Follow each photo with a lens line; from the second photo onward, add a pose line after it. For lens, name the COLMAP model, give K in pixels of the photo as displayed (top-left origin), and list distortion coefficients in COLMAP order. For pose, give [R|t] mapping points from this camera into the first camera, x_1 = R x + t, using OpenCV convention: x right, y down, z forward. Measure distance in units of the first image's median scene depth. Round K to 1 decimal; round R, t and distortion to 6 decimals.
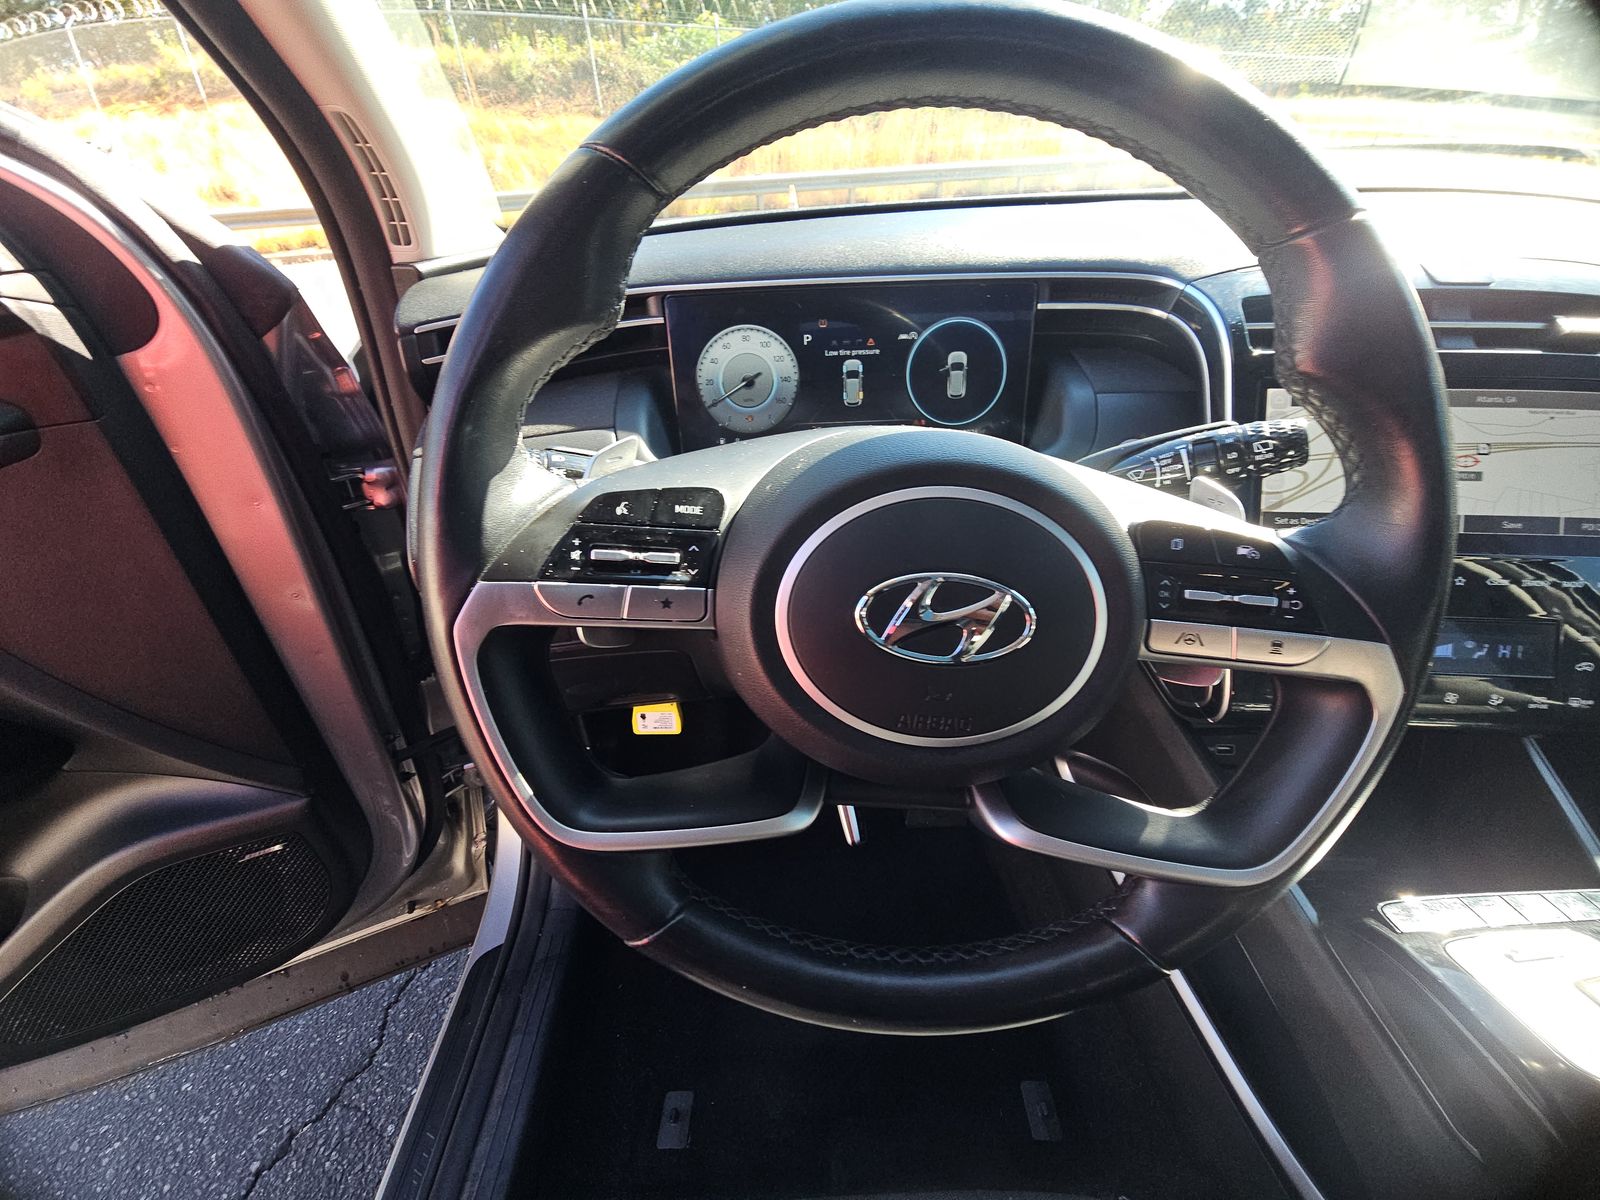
lens RADIAL K [[647.9, 0, 800.0], [0, 647.9, 600.0], [0, 0, 1]] dist [-0.001931, 0.000094]
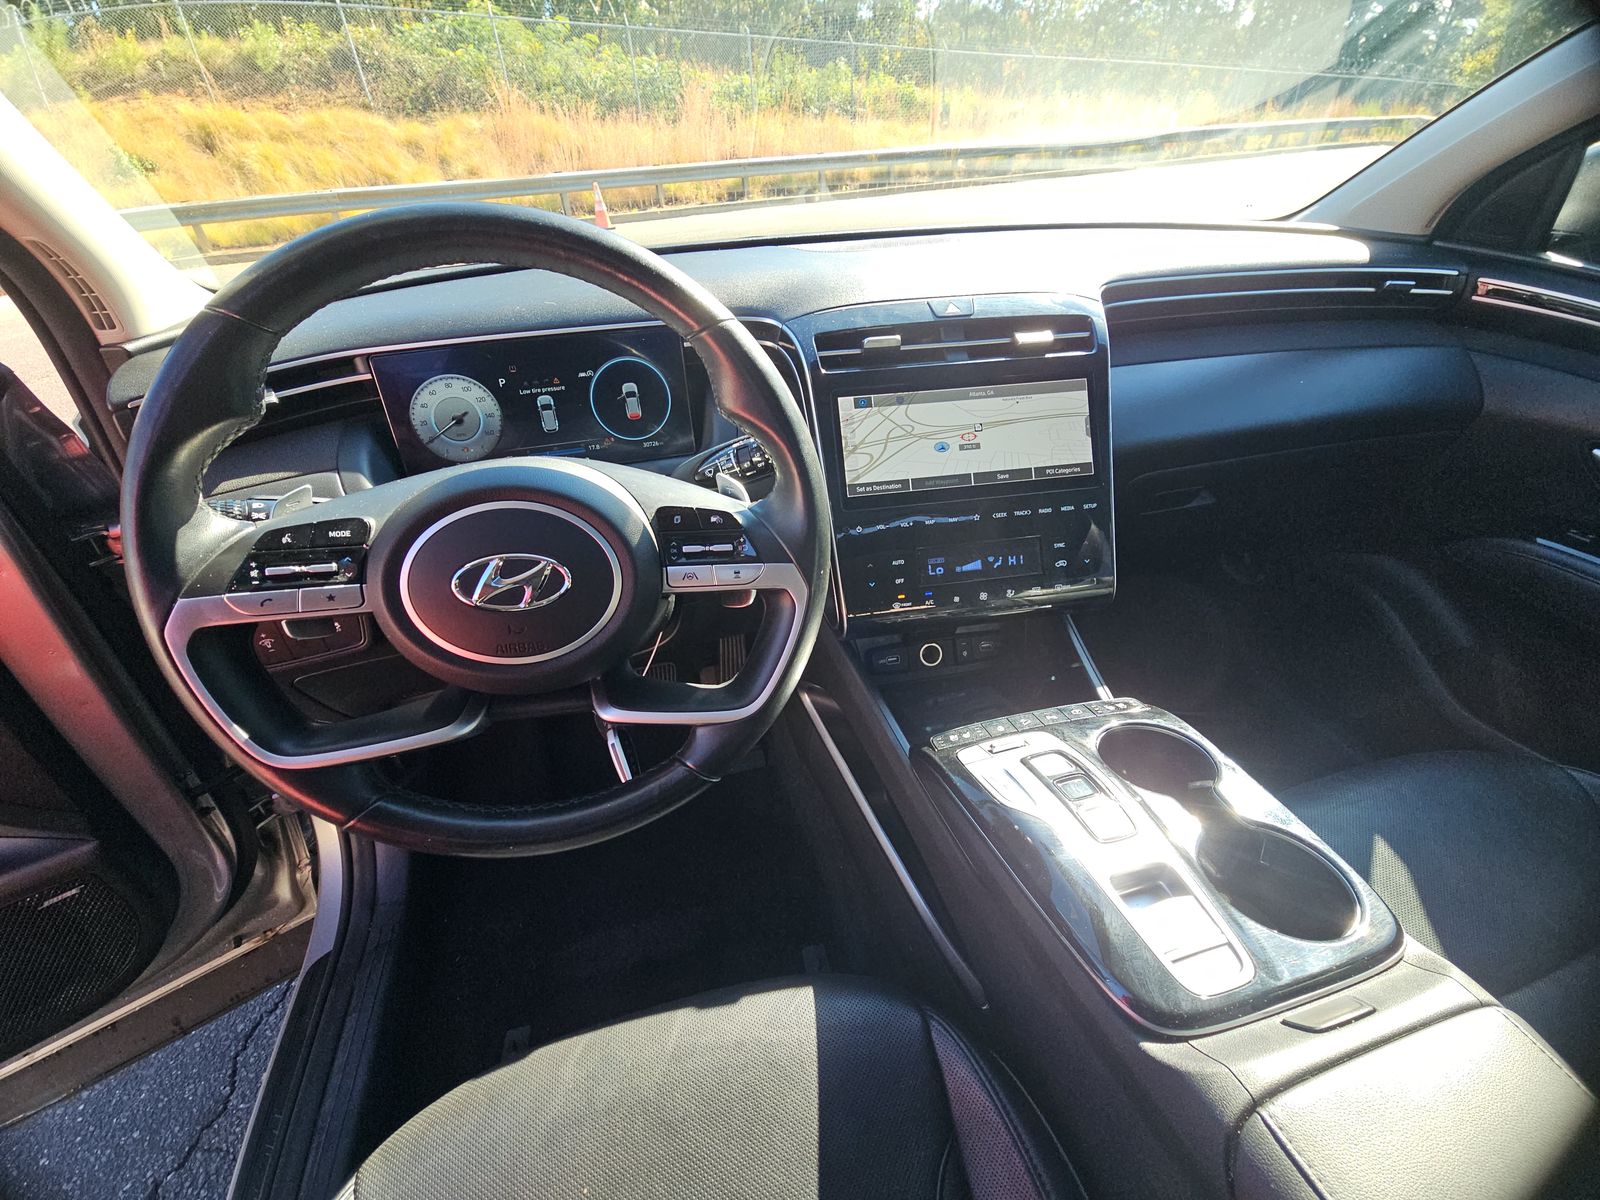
lens RADIAL K [[640.3, 0, 800.0], [0, 640.3, 600.0], [0, 0, 1]] dist [0.018674, -0.013018]
pose [[0.971824, -0.138737, 0.190551, 0.271549], [0.136197, 0.990329, 0.026426, 0.057232], [-0.192375, 0.000271, 0.981321, -0.322651]]
